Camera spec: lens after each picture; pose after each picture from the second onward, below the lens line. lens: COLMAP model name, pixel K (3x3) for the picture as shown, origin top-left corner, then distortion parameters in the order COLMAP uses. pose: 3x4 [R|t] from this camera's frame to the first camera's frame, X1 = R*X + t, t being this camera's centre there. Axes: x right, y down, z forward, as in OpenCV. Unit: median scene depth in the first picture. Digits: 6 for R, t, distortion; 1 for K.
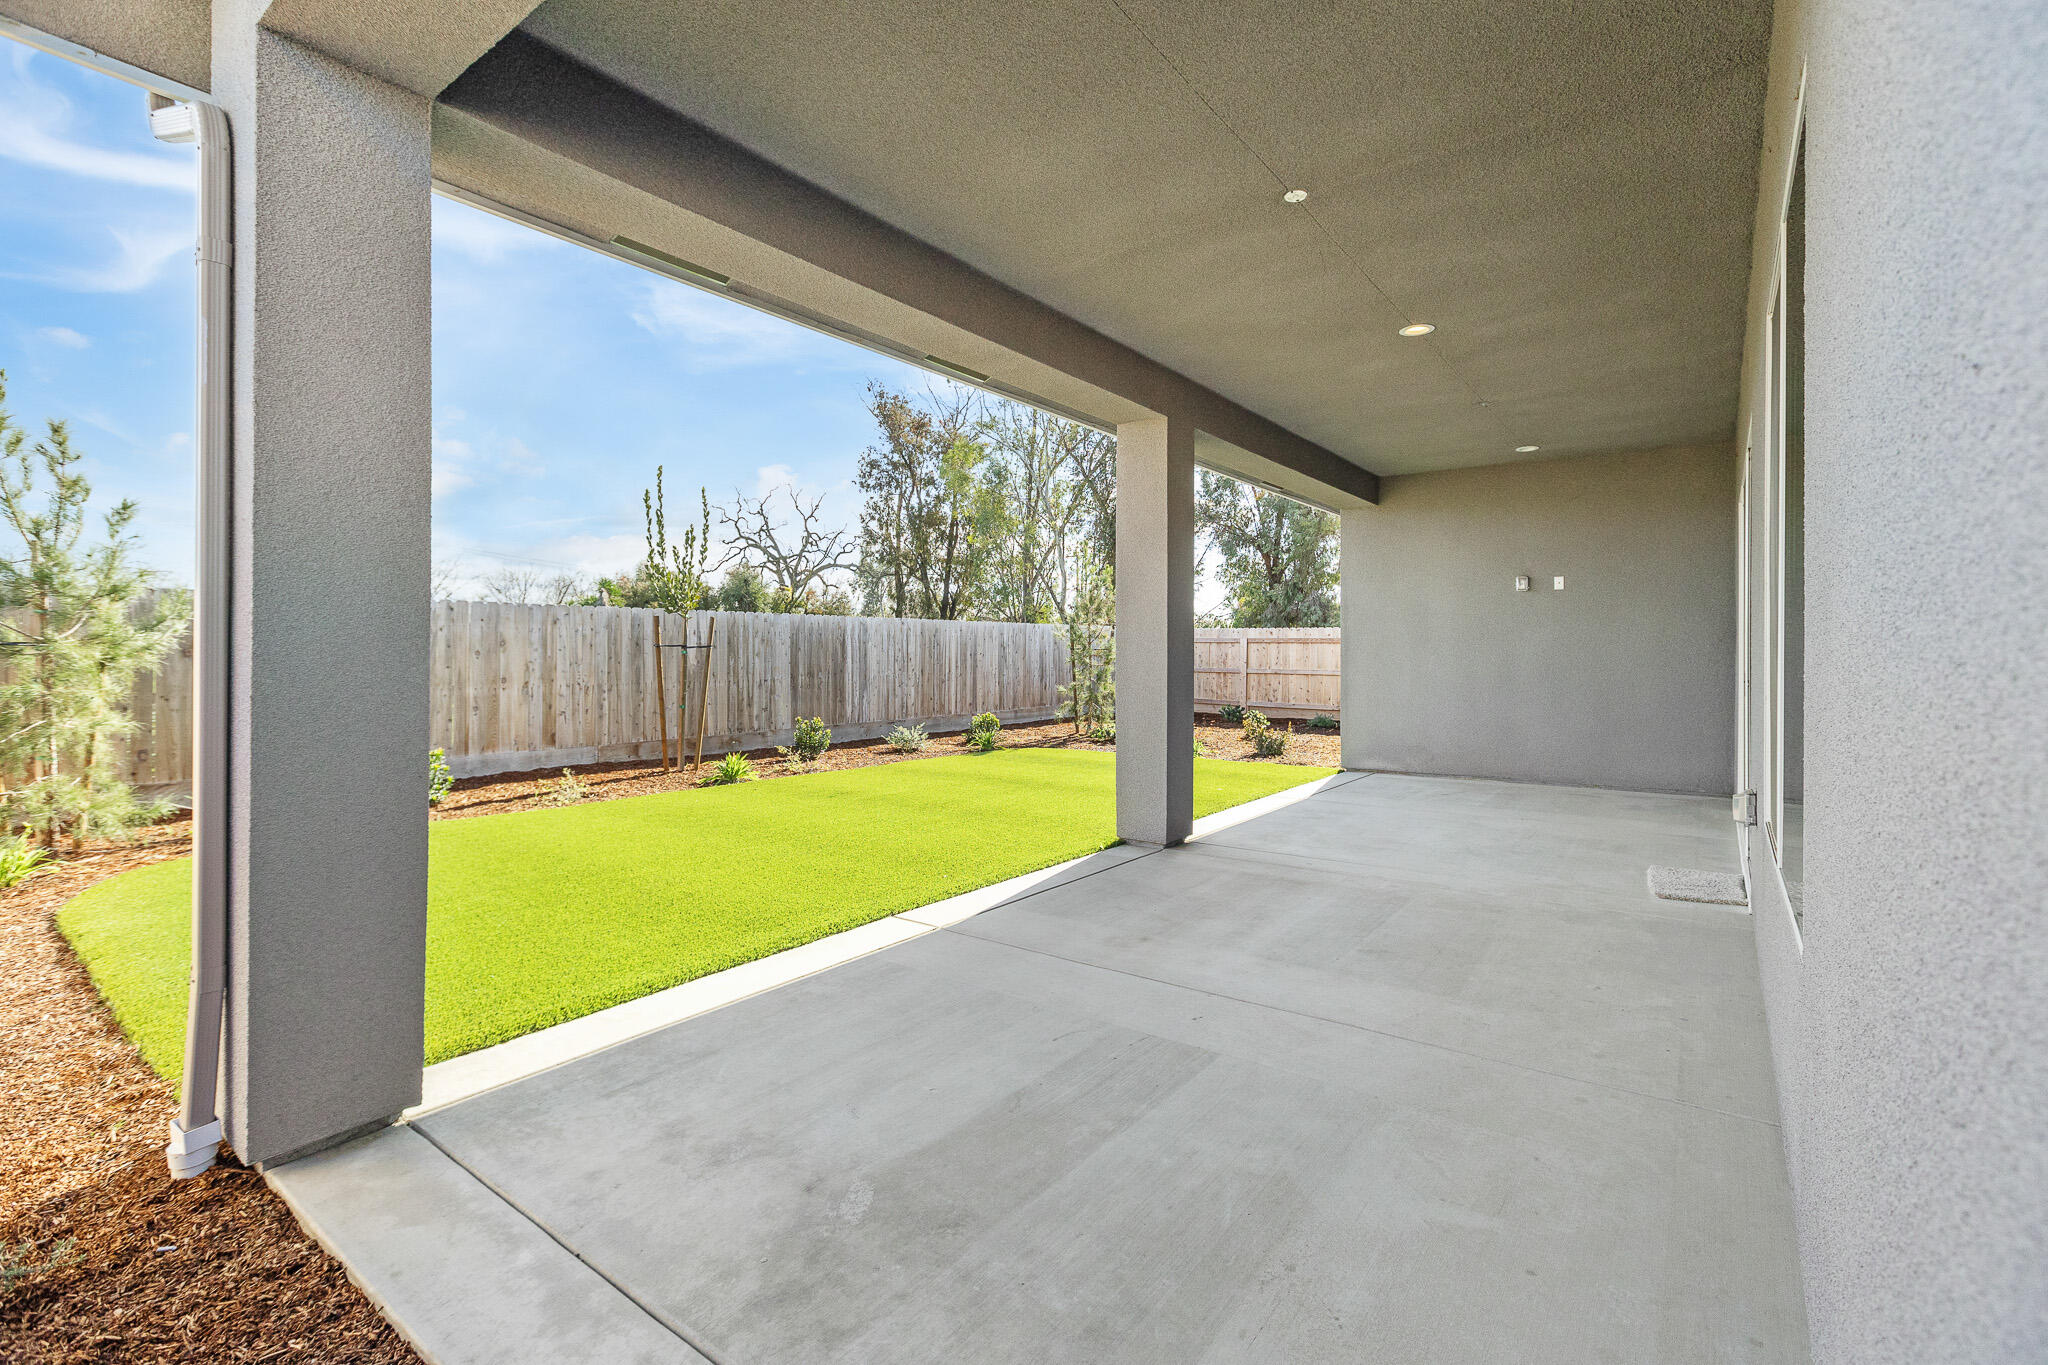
lens RADIAL K [[921.4, 0, 1022.5], [0, 921.4, 648.8], [0, 0, 1]] dist [-0.000272, -0.000014]
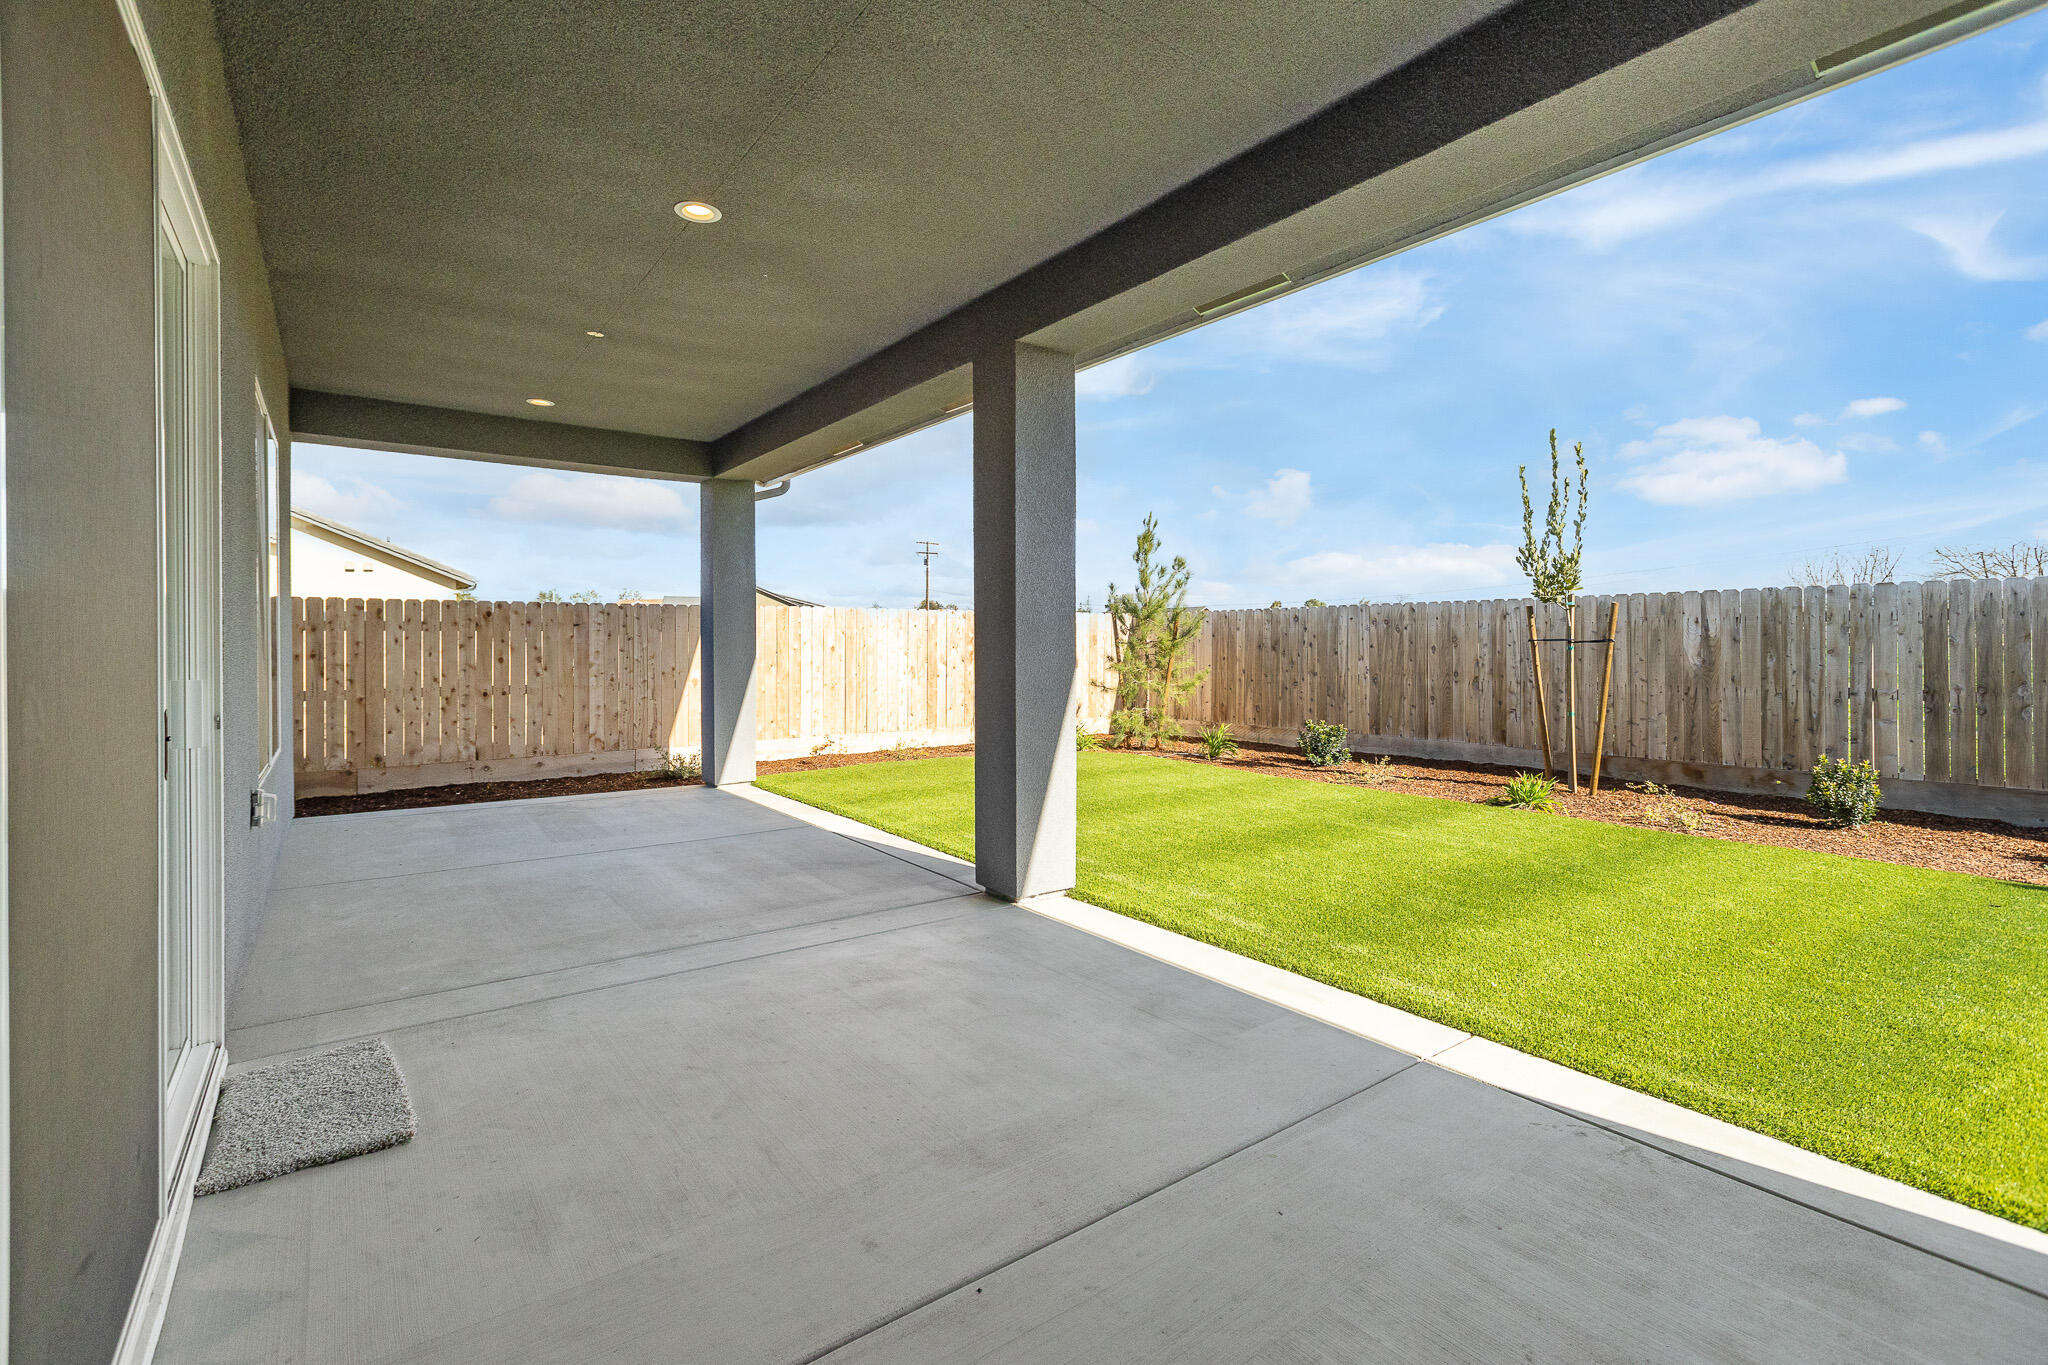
lens RADIAL K [[921.4, 0, 1022.5], [0, 921.4, 648.8], [0, 0, 1]] dist [-0.000272, -0.000014]
pose [[-0.286153, 0.000485, -0.958184, 0.585142], [0.003150, 0.999995, -0.000434, 0.003817], [0.958179, -0.003143, -0.286153, 0.801976]]
